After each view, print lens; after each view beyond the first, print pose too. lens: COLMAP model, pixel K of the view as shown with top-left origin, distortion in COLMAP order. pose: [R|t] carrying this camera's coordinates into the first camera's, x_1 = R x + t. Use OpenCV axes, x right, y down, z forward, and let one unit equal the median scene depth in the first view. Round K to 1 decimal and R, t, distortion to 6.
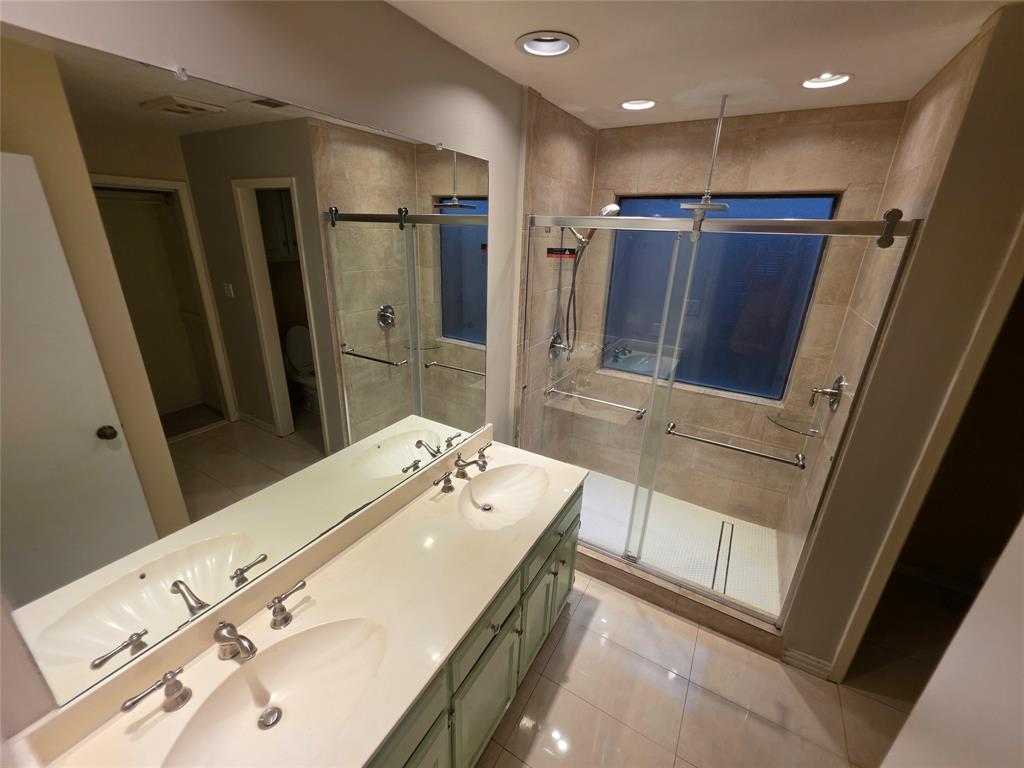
lens RADIAL K [[411.3, 0, 507.2], [0, 411.3, 384.5], [0, 0, 1]] dist [-0.004133, 0.000873]
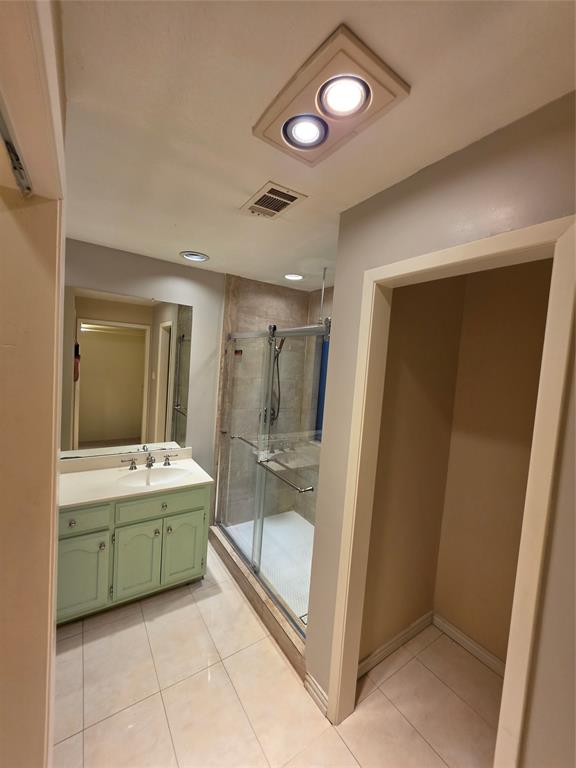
lens RADIAL K [[308.5, 0, 289.0], [0, 308.5, 383.0], [0, 0, 1]] dist [-0.004133, 0.000873]
pose [[0.904193, 0.066743, -0.421877, 0.807519], [-0.193166, 0.944834, -0.264529, 0.100365], [0.380948, 0.320677, 0.867205, -0.019110]]
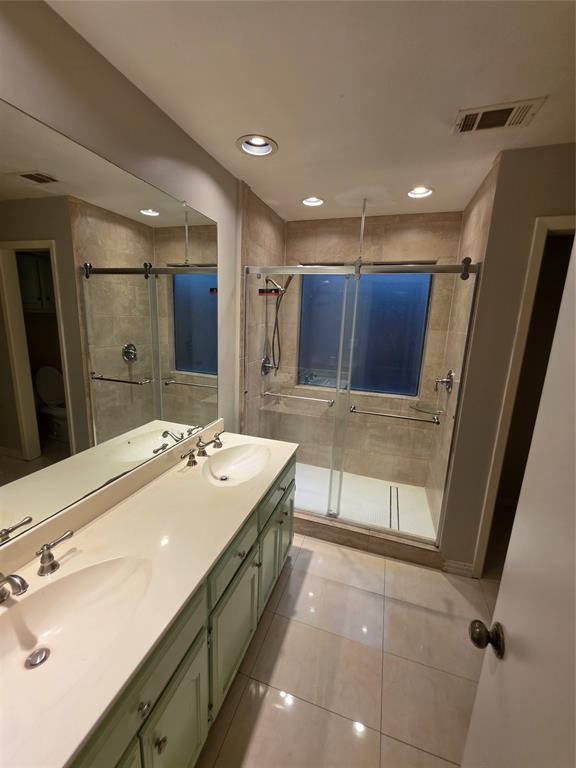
lens RADIAL K [[308.5, 0, 286.7], [0, 308.5, 381.5], [0, 0, 1]] dist [-0.004133, 0.000873]
pose [[0.976116, -0.036014, 0.214244, -0.044876], [0.066159, 0.988600, -0.135249, 0.122319], [-0.206931, 0.146193, 0.967371, -0.002228]]
